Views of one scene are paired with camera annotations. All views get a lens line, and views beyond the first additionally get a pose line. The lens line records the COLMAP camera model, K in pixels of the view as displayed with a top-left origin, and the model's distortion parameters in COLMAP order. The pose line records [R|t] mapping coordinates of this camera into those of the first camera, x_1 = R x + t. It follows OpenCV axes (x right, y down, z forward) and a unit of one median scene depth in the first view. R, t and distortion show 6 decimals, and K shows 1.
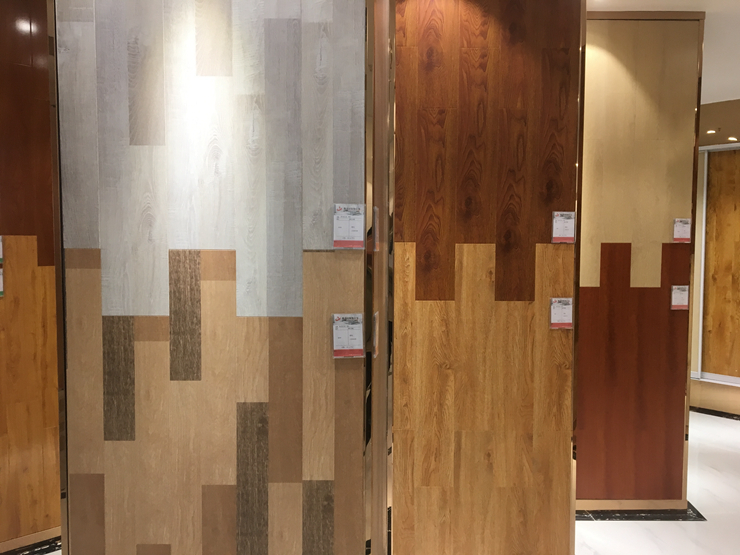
lens RADIAL K [[623.4, 0, 371.2], [0, 623.4, 278.1], [0, 0, 1]] dist [0.087873, -0.115459]
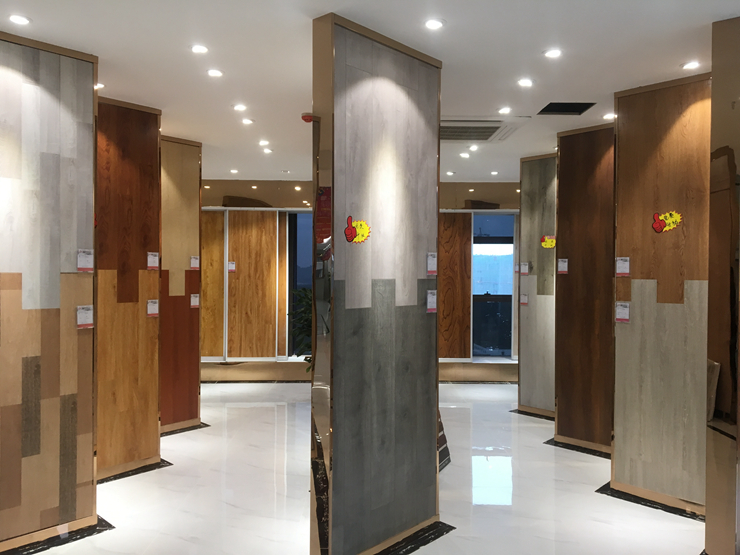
lens RADIAL K [[623.4, 0, 374.2], [0, 623.4, 278.7], [0, 0, 1]] dist [0.087873, -0.115459]
pose [[0.656652, -0.009078, 0.754139, -0.912885], [0.041434, 0.998852, -0.024054, 0.057646], [-0.753054, 0.047042, 0.656275, -0.957201]]
